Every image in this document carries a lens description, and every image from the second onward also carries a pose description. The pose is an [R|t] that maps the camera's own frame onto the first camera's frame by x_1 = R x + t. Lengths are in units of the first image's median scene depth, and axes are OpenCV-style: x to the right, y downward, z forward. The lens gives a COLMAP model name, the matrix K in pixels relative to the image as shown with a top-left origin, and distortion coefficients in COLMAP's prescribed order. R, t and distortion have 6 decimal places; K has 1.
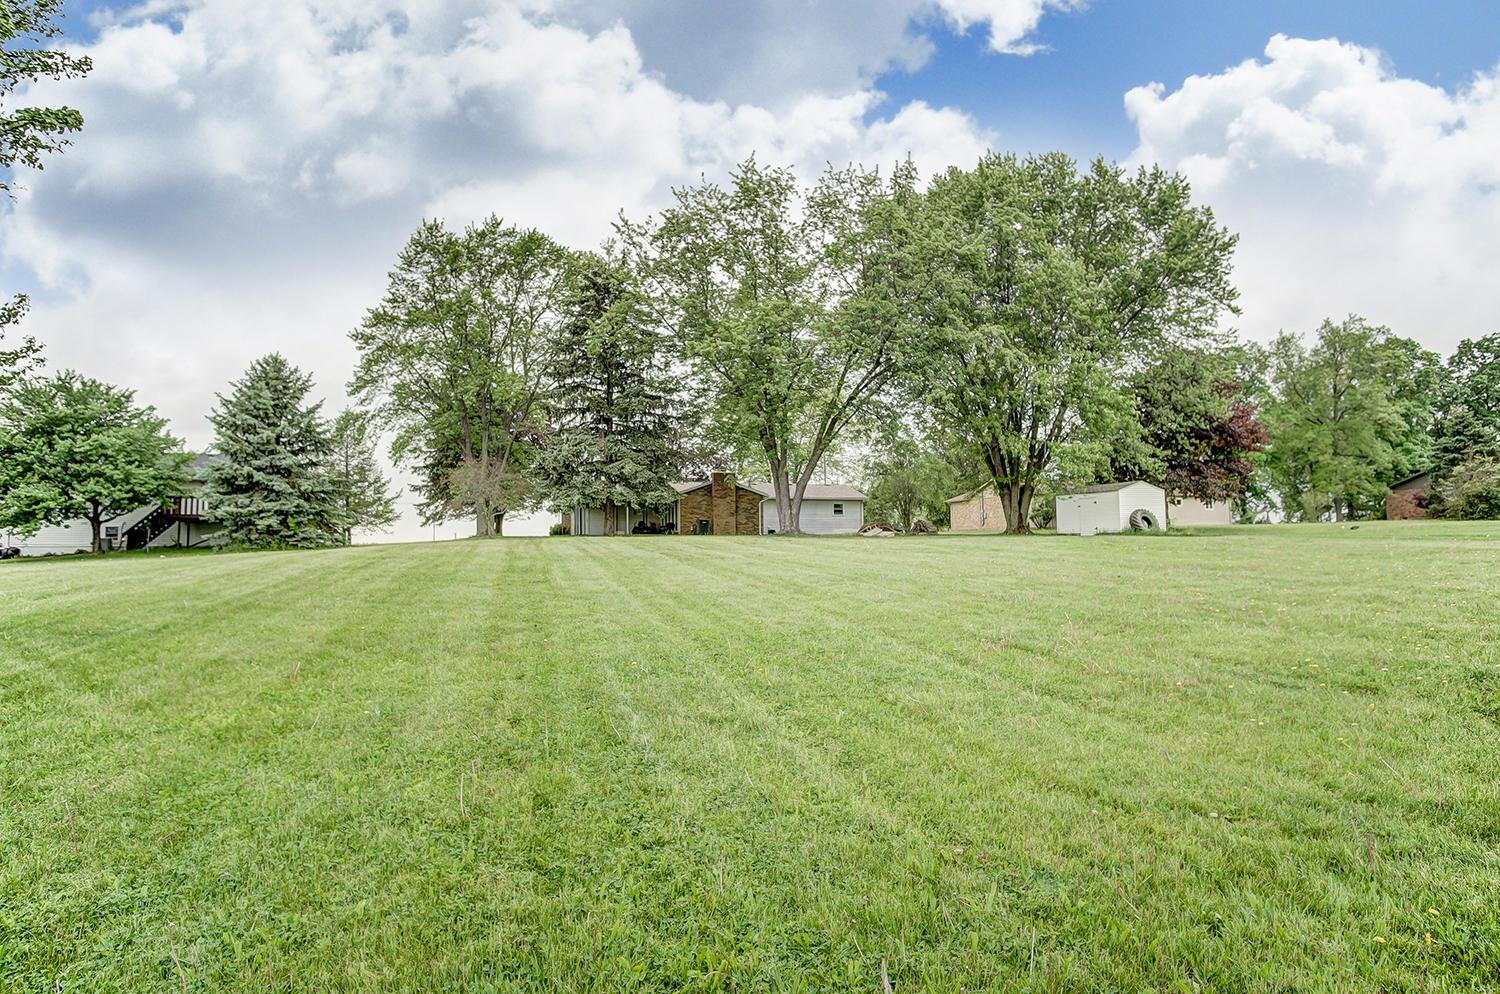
lens RADIAL K [[801.2, 0, 723.0], [0, 801.2, 479.4], [0, 0, 1]] dist [0.000672, -0.000012]
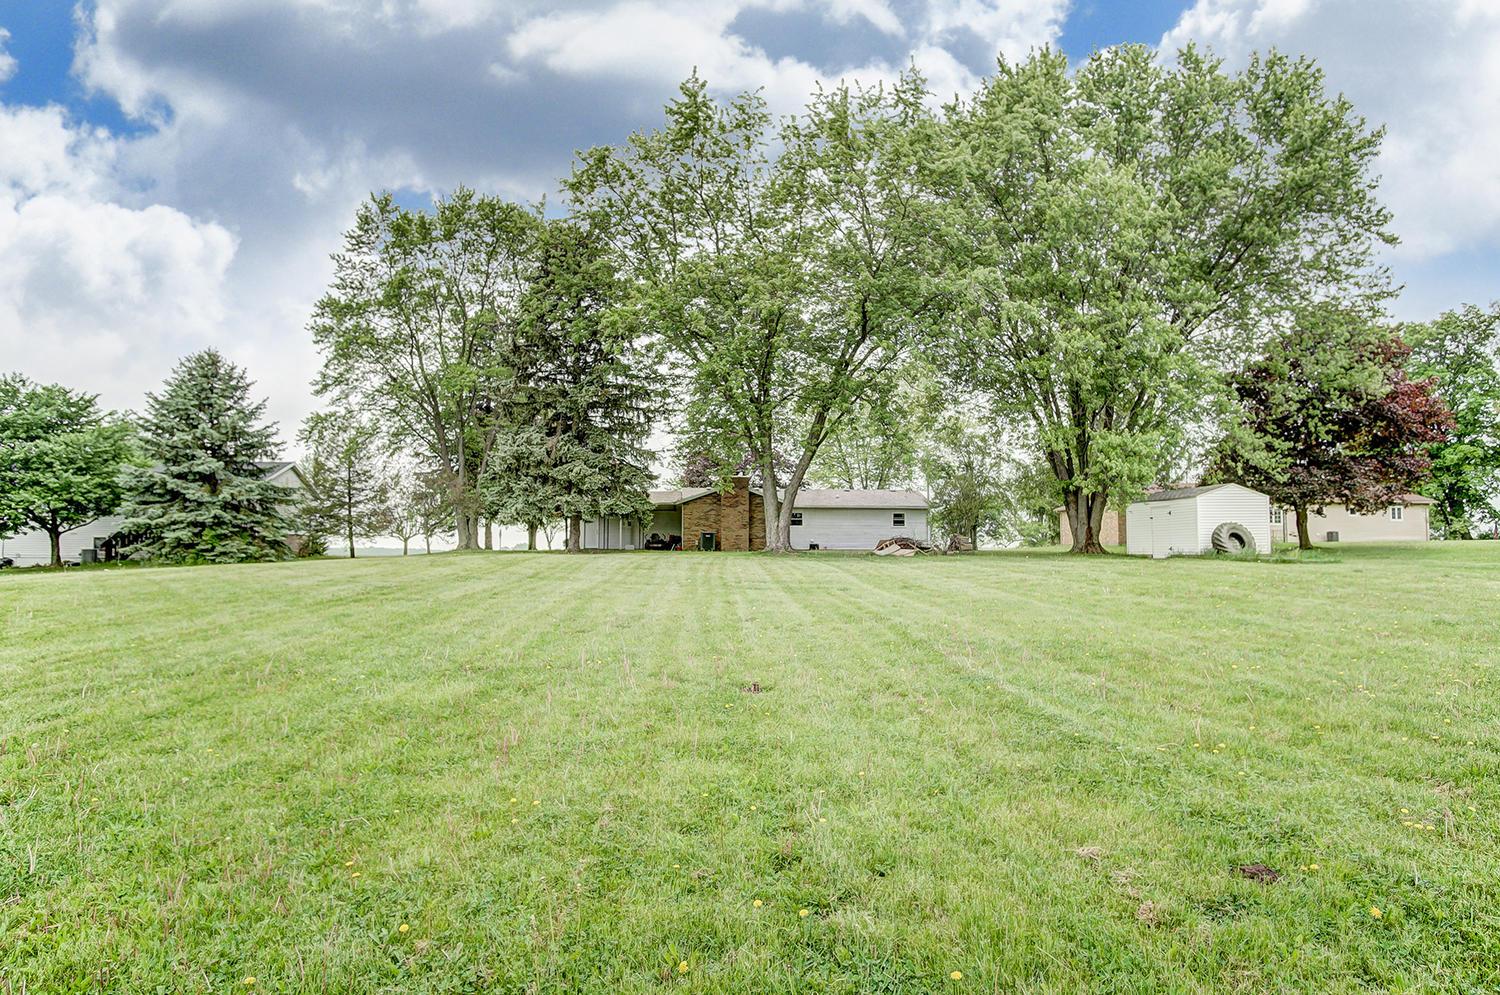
lens RADIAL K [[807.9, 0, 762.6], [0, 807.9, 490.2], [0, 0, 1]] dist [-0.002721, 0.000172]
pose [[0.985619, -0.004494, -0.168926, 0.208125], [0.005208, 0.999979, 0.003781, 0.003096], [0.168905, -0.004607, 0.985622, 0.199426]]
